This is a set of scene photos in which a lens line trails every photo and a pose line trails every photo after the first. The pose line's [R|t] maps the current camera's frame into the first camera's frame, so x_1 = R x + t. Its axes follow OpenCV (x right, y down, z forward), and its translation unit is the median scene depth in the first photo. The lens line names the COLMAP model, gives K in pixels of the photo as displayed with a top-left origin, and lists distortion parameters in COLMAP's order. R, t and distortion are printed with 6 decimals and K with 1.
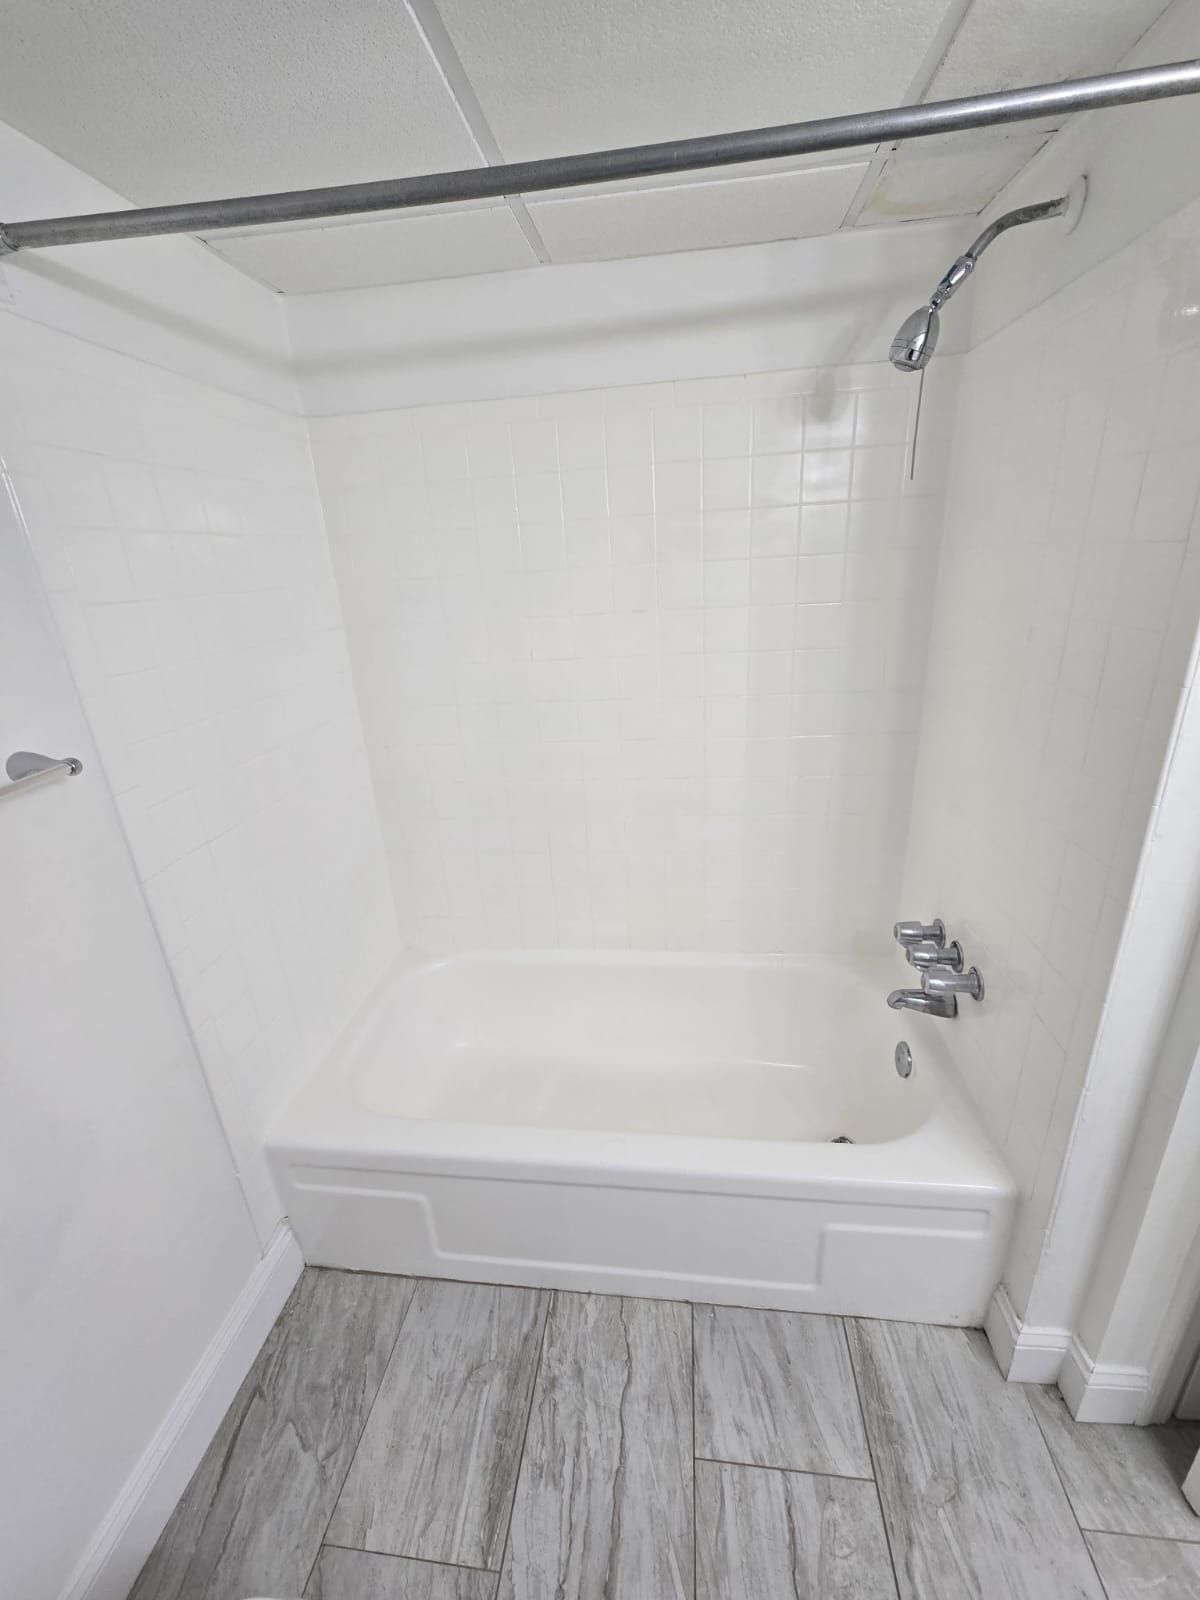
lens RADIAL K [[657.5, 0, 598.6], [0, 657.5, 792.6], [0, 0, 1]] dist [0.000735, -0.000037]
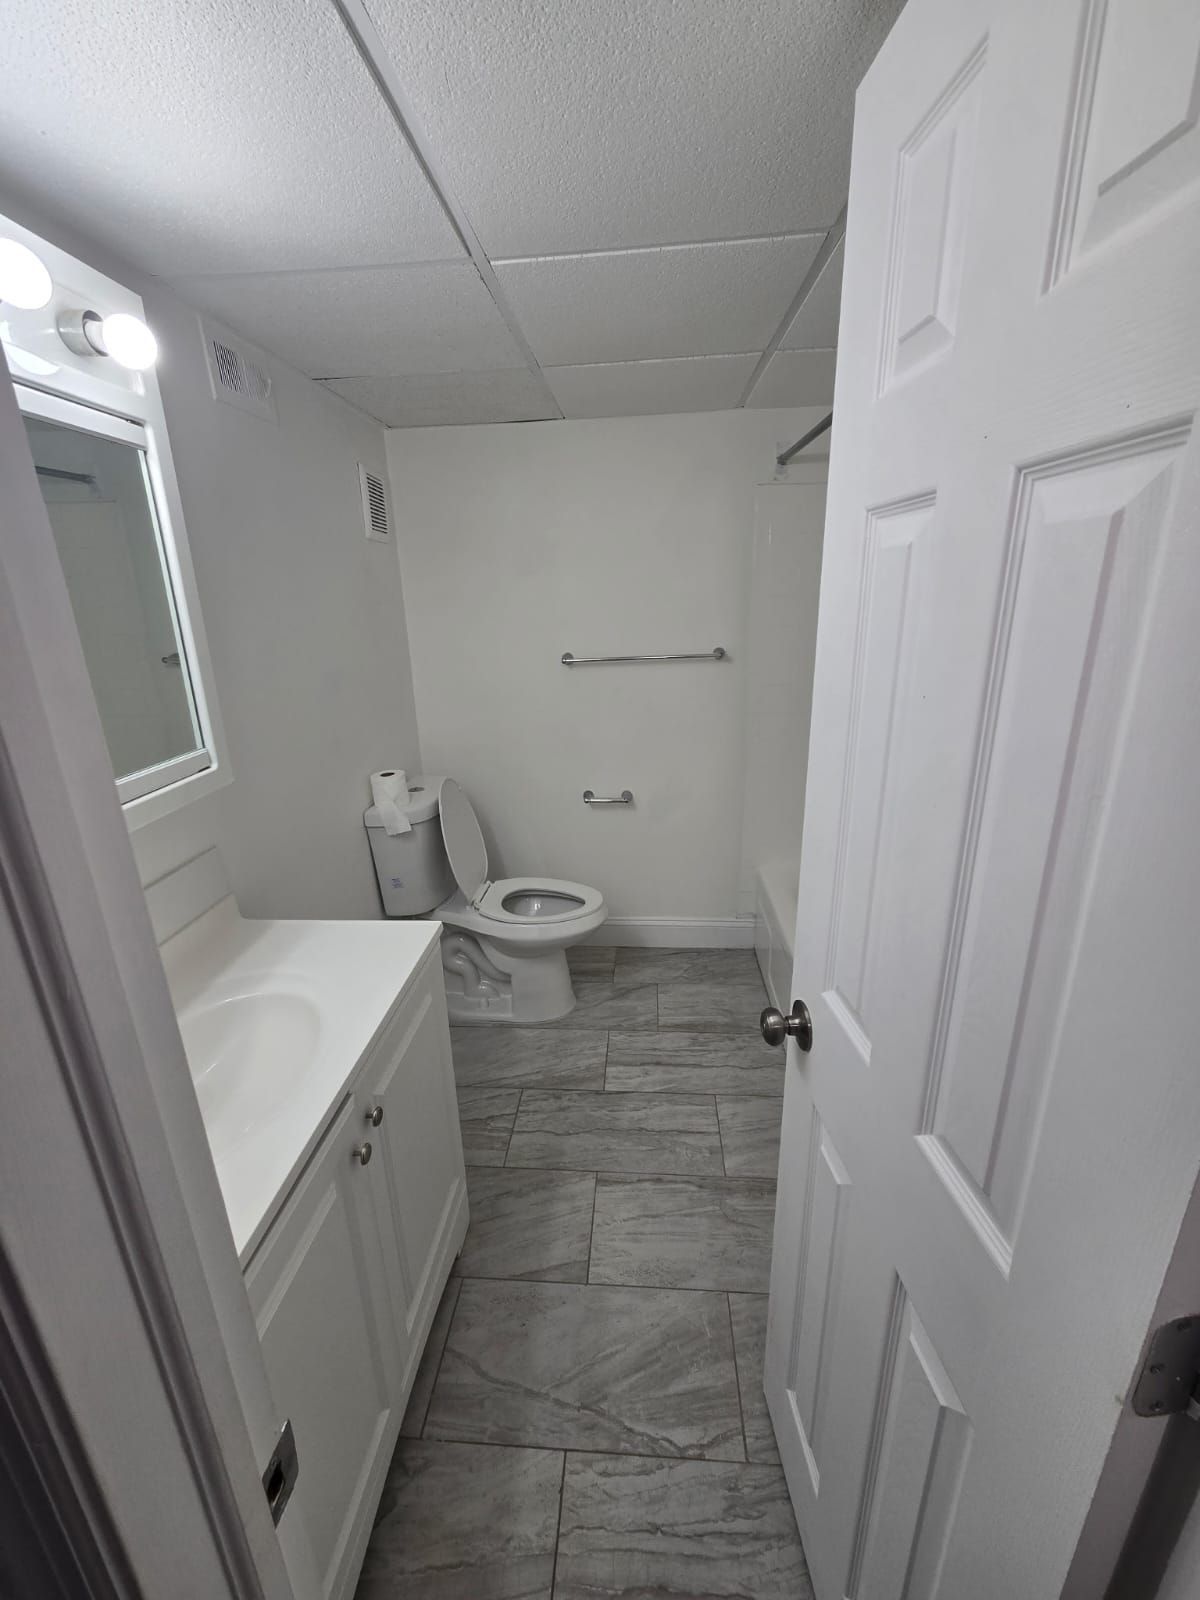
lens RADIAL K [[657.5, 0, 594.9], [0, 657.5, 801.8], [0, 0, 1]] dist [0.000735, -0.000037]
pose [[0.049810, 0.355472, -0.933359, 1.543444], [-0.311293, 0.893493, 0.323676, -0.172760], [0.949008, 0.274426, 0.155160, 0.207410]]
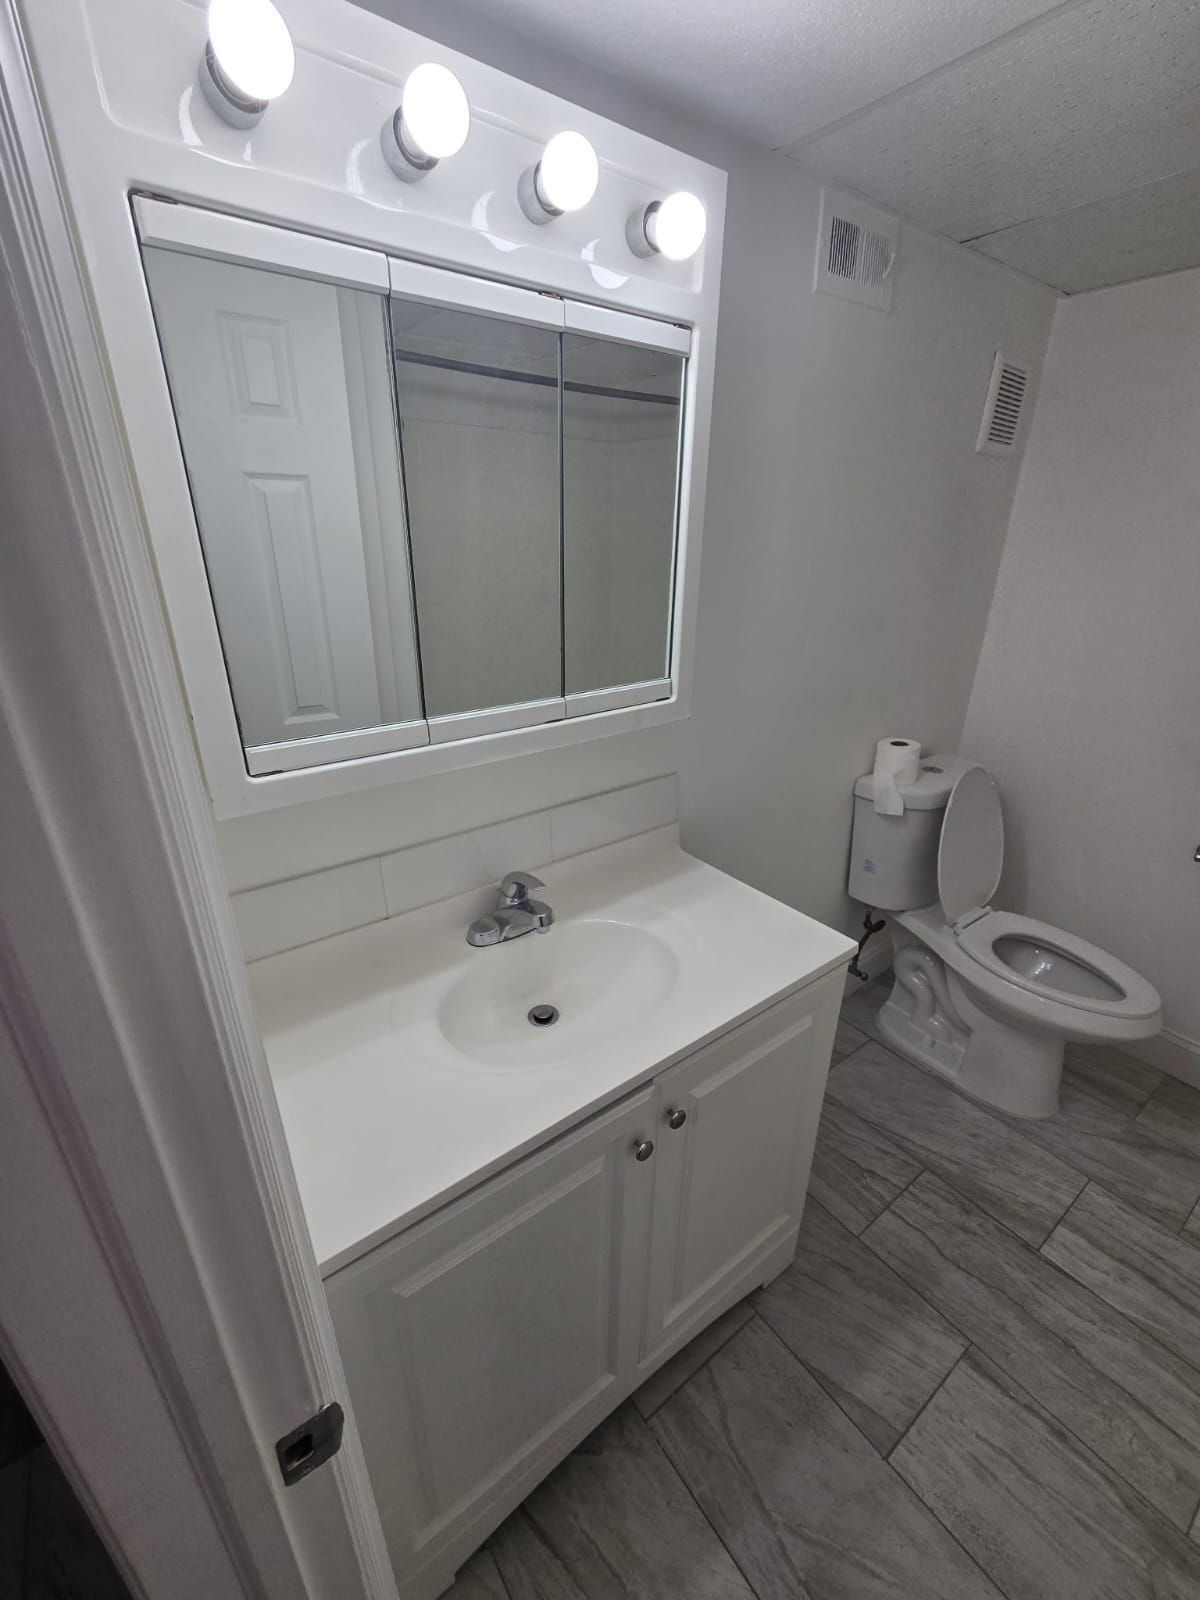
lens RADIAL K [[657.5, 0, 599.0], [0, 657.5, 798.0], [0, 0, 1]] dist [0.000735, -0.000037]
pose [[-0.725809, 0.307417, -0.615383, 1.277564], [-0.198408, 0.763015, 0.615177, -0.184901], [0.658662, 0.568598, -0.492809, 0.296172]]
